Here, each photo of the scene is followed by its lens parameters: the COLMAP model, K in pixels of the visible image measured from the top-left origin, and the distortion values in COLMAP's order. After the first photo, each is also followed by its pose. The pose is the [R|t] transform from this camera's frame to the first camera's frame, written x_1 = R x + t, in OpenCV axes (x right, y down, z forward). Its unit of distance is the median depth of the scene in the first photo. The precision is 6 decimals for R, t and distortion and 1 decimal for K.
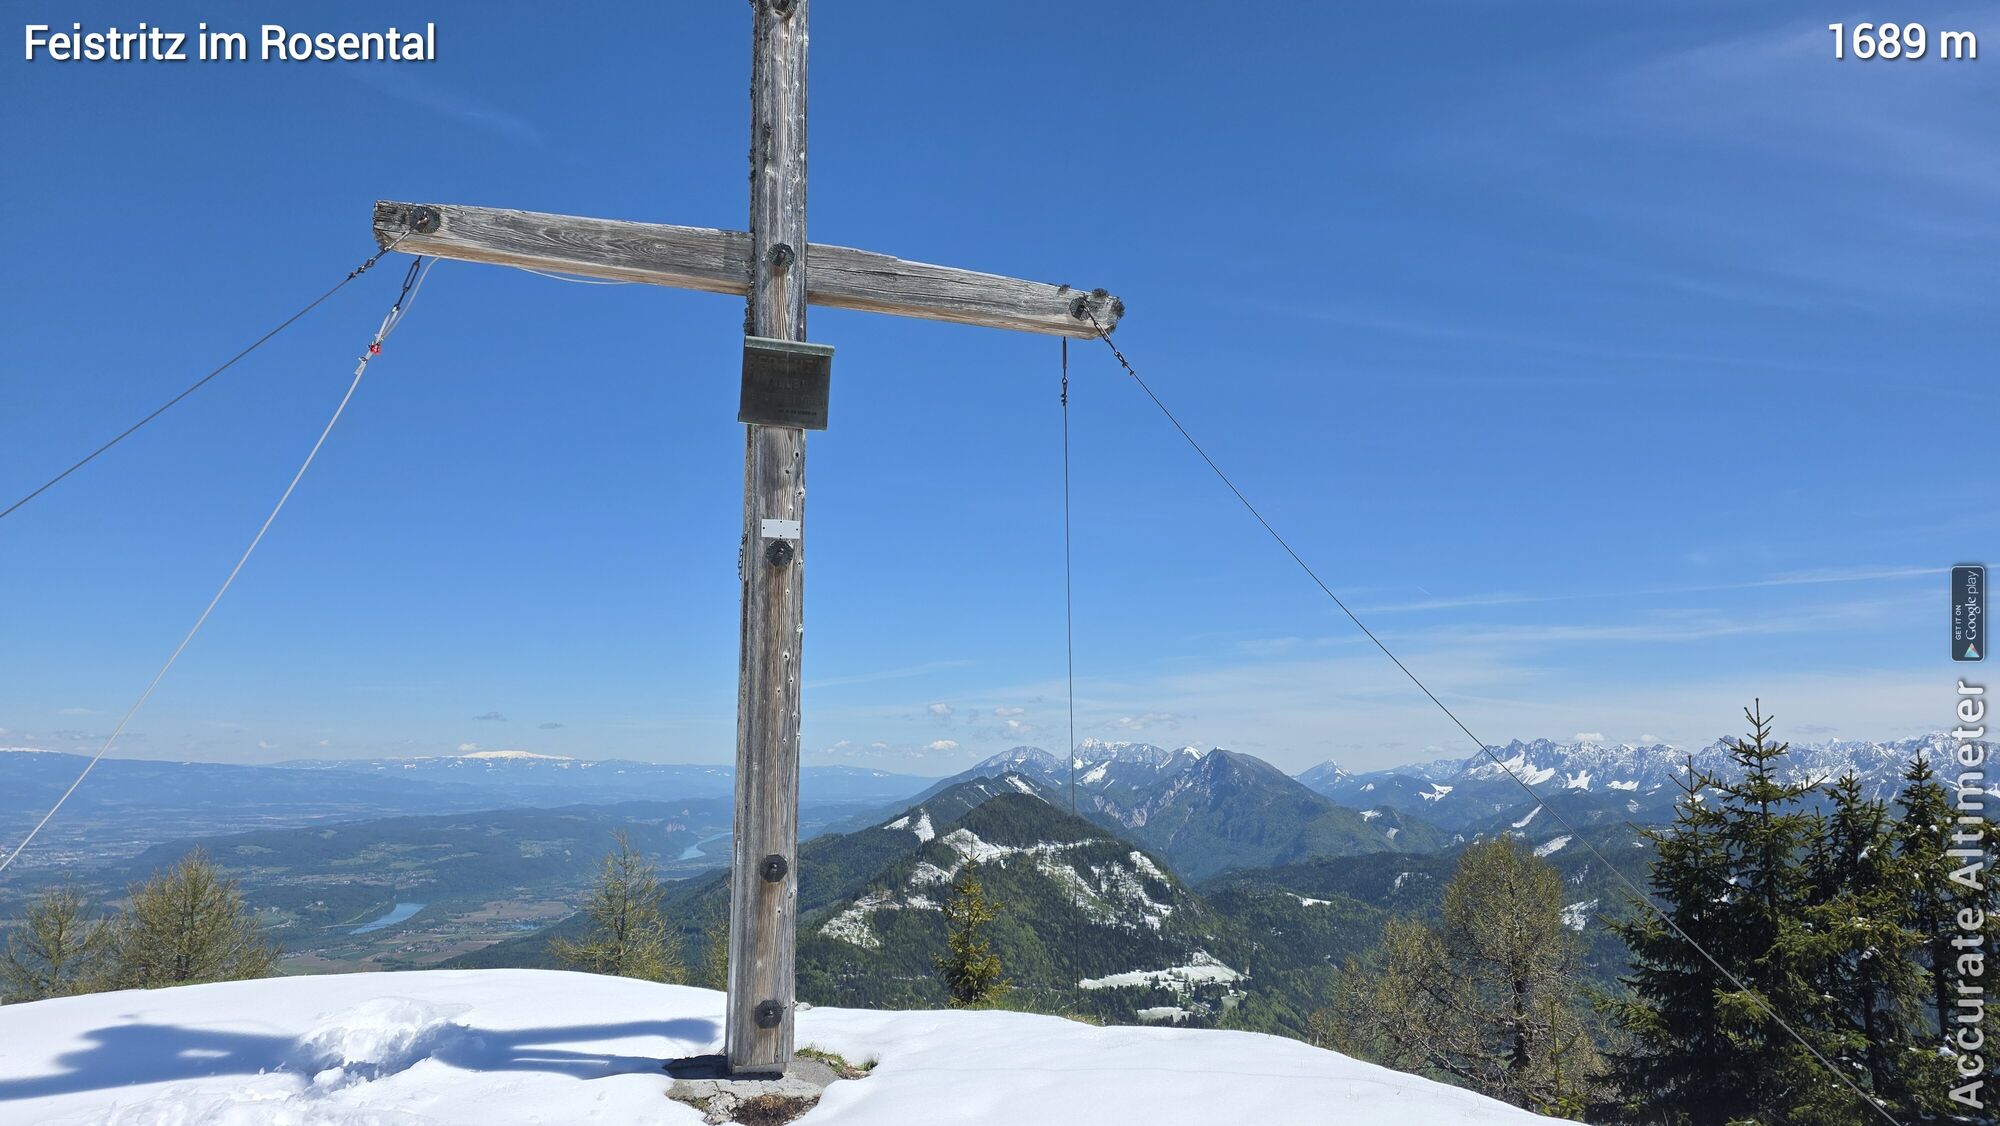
lens RADIAL K [[1332.7, 0, 993.7], [0, 1332.7, 556.0], [0, 0, 1]] dist [0.133813, -0.156499]
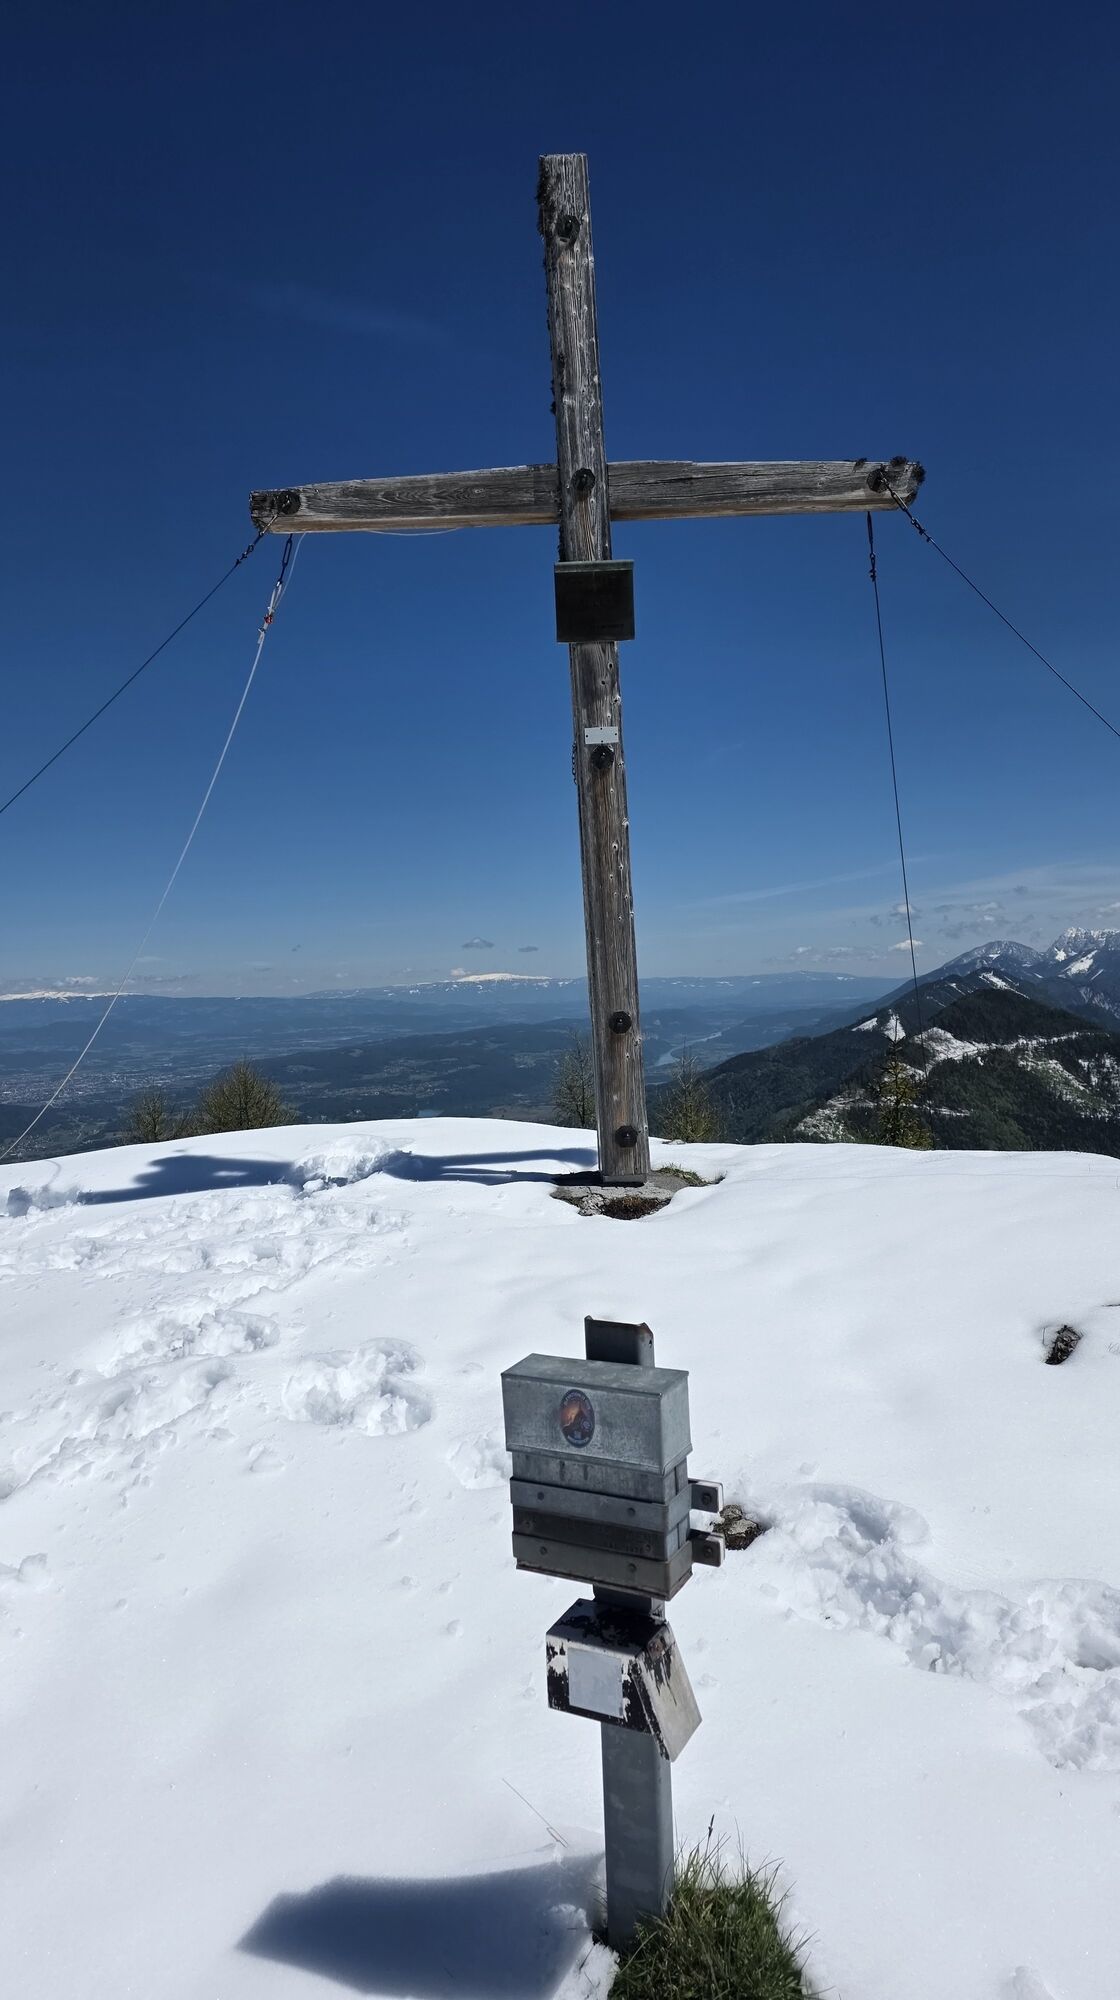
lens RADIAL K [[1332.7, 0, 560.0], [0, 1332.7, 1000.0], [0, 0, 1]] dist [0.133813, -0.156499]
pose [[0.955852, -0.052548, -0.289112, 0.123794], [0.101912, 0.982096, 0.158433, 0.016637], [0.275611, -0.180902, 0.944094, -0.129276]]
